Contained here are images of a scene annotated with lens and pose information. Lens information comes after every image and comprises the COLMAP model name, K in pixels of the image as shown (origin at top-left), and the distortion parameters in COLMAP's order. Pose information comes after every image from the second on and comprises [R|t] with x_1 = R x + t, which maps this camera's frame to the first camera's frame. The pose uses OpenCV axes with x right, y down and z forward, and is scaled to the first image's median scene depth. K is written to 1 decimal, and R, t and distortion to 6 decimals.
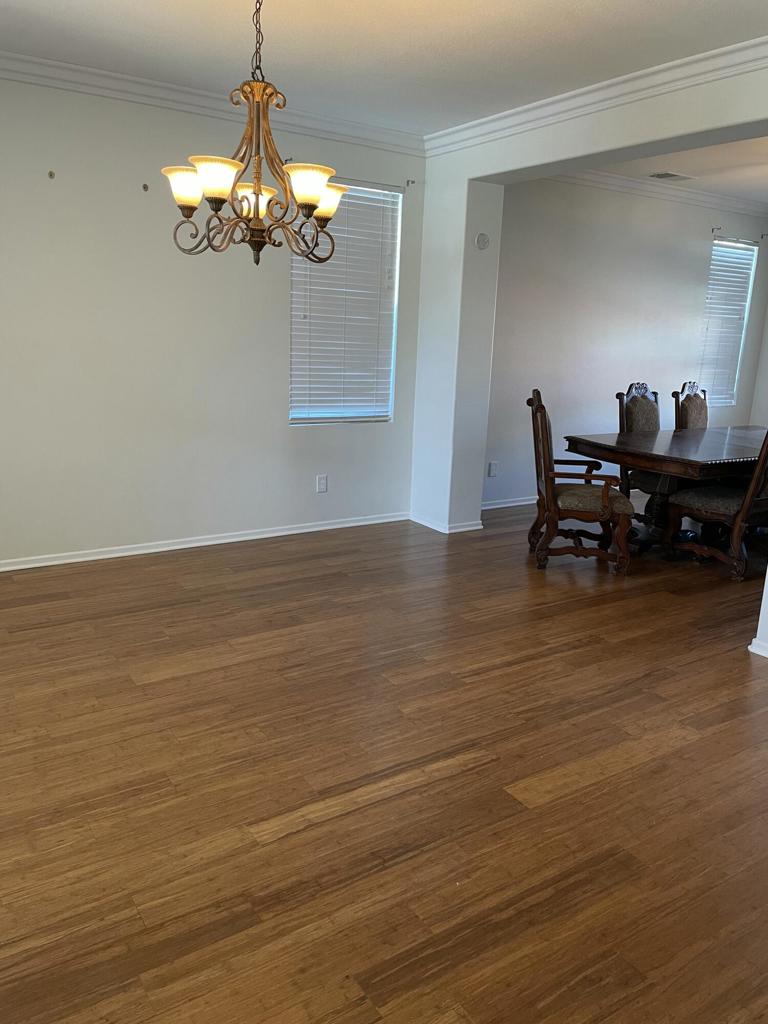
lens RADIAL K [[778.9, 0, 380.8], [0, 778.9, 518.4], [0, 0, 1]] dist [0.082871, -0.099868]
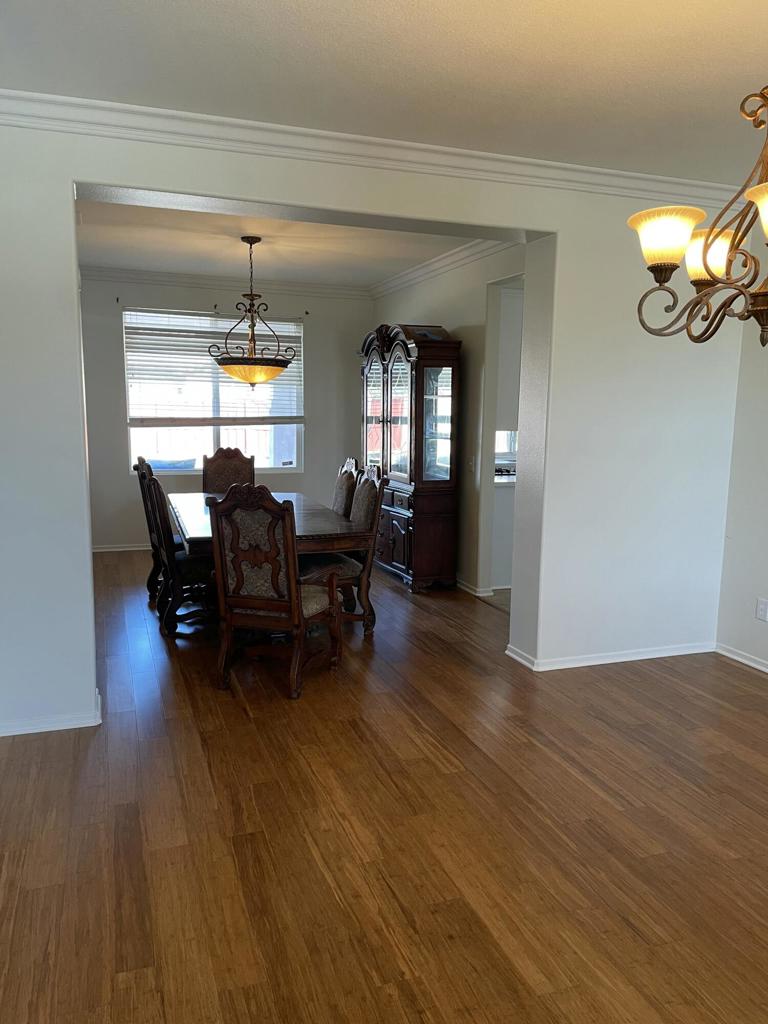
lens RADIAL K [[778.9, 0, 380.8], [0, 778.9, 518.4], [0, 0, 1]] dist [0.082871, -0.099868]
pose [[0.225285, -0.185246, 0.956520, -0.711501], [0.222602, 0.965577, 0.134572, -0.280739], [-0.948522, 0.182606, 0.258766, 0.904935]]
